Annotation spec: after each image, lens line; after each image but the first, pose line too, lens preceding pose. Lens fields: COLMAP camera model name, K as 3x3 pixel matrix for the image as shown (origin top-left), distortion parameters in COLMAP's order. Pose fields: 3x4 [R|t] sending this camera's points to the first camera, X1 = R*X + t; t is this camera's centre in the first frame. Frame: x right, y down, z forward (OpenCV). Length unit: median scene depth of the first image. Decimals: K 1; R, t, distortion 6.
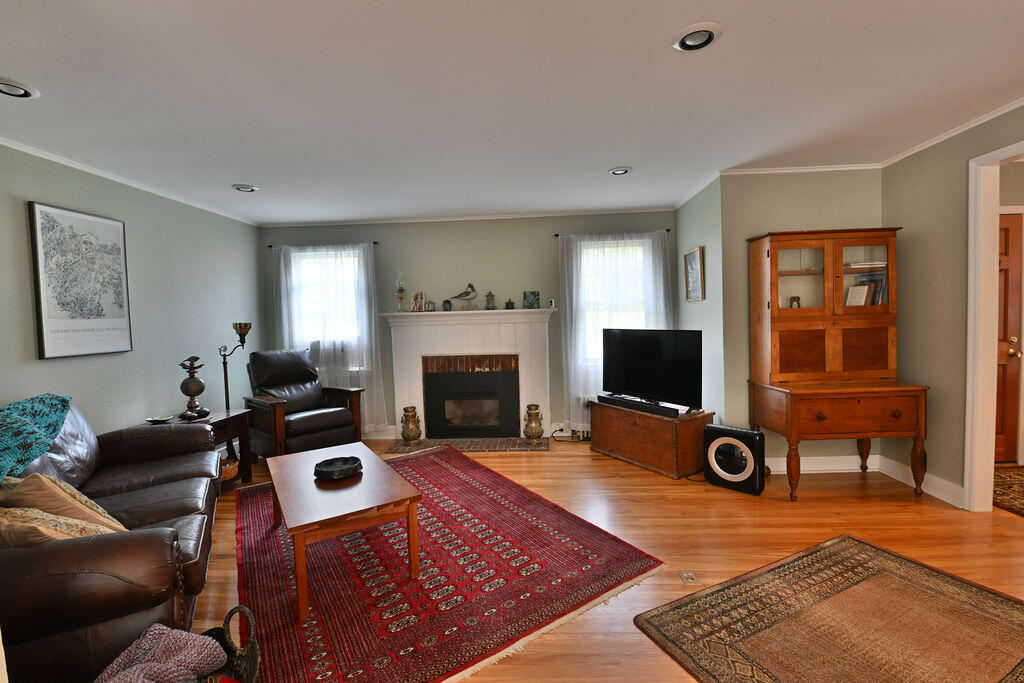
lens RADIAL K [[439.4, 0, 517.3], [0, 439.4, 335.6], [0, 0, 1]] dist [-0.012737, -0.001969]
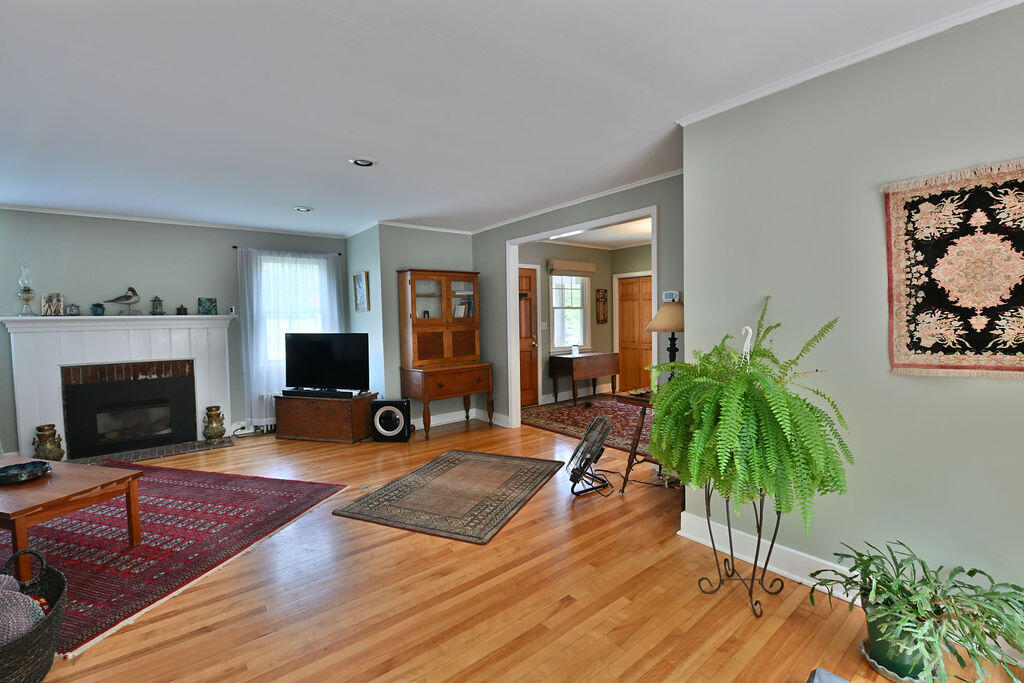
lens RADIAL K [[439.4, 0, 516.4], [0, 439.4, 337.2], [0, 0, 1]] dist [-0.012737, -0.001969]
pose [[0.745755, -0.012995, 0.666094, -0.140266], [0.022439, 0.999732, -0.005619, 0.017115], [-0.665842, 0.019137, 0.745847, -0.317377]]
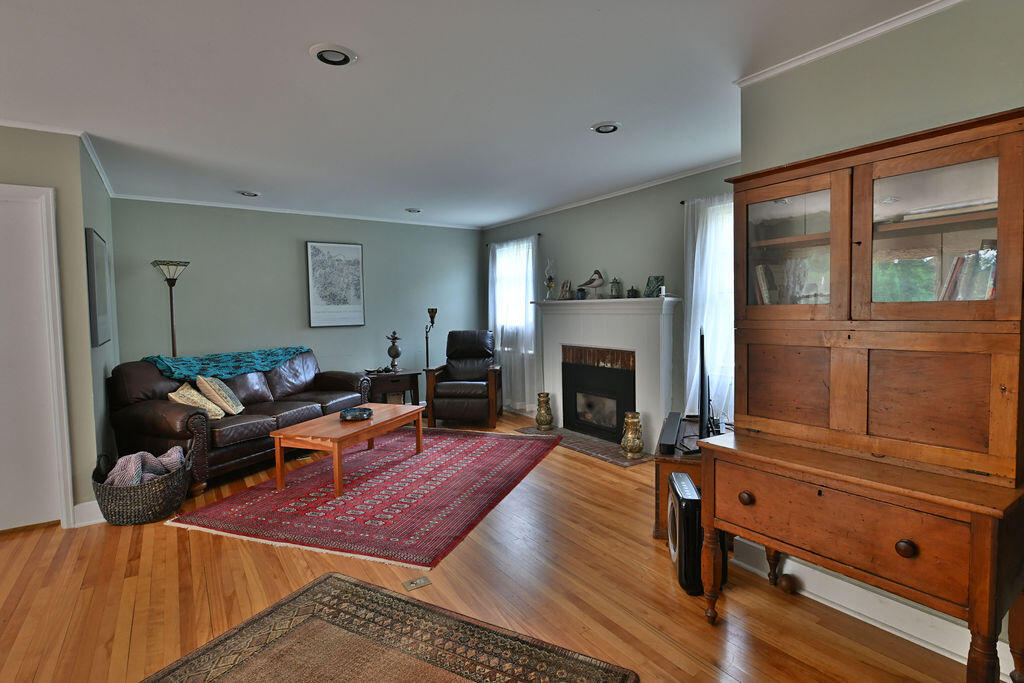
lens RADIAL K [[501.7, 0, 514.3], [0, 501.7, 335.5], [0, 0, 1]] dist [-0.009355, -0.001367]
pose [[0.604500, 0.063514, -0.794069, 0.785447], [-0.036472, 0.997978, 0.052059, -0.037337], [0.795770, -0.002508, 0.605594, 0.284431]]
